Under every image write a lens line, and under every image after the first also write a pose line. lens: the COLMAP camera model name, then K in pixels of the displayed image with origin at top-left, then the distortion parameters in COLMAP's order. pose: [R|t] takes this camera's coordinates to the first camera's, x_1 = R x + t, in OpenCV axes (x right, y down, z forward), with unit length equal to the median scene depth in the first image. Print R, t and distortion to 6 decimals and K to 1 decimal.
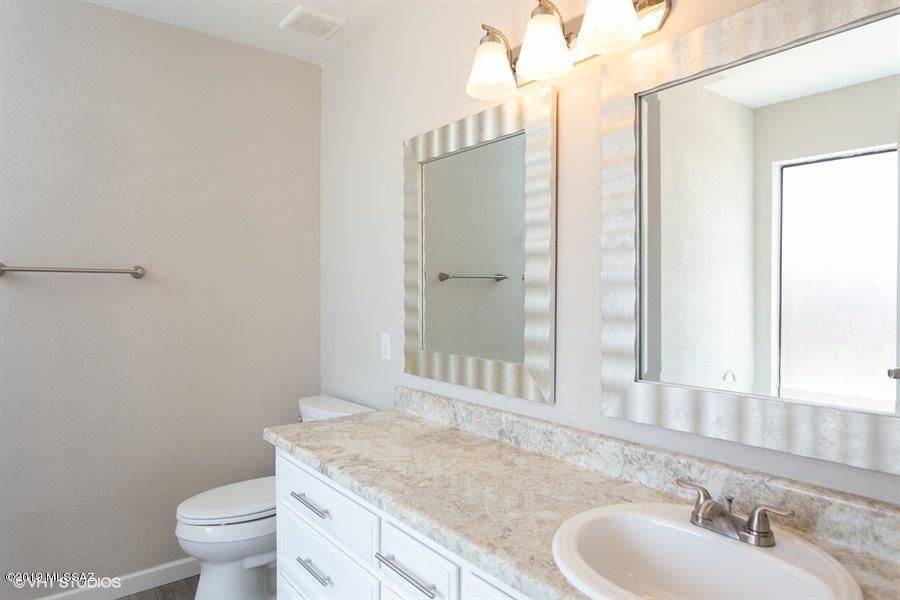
lens RADIAL K [[556.3, 0, 450.3], [0, 556.3, 298.2], [0, 0, 1]] dist [0.000996, 0.000165]
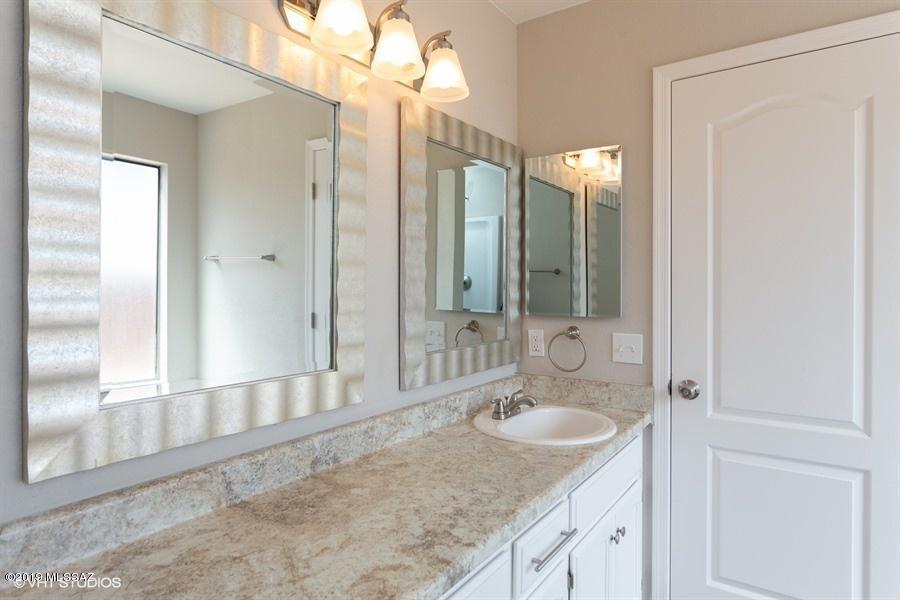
lens RADIAL K [[535.1, 0, 447.1], [0, 535.1, 294.4], [0, 0, 1]] dist [-0.001099, 0.000171]
pose [[-0.311257, -0.008428, 0.950288, -0.802177], [0.008229, 0.999899, 0.011563, -0.005555], [-0.950290, 0.011419, -0.311156, 1.228977]]
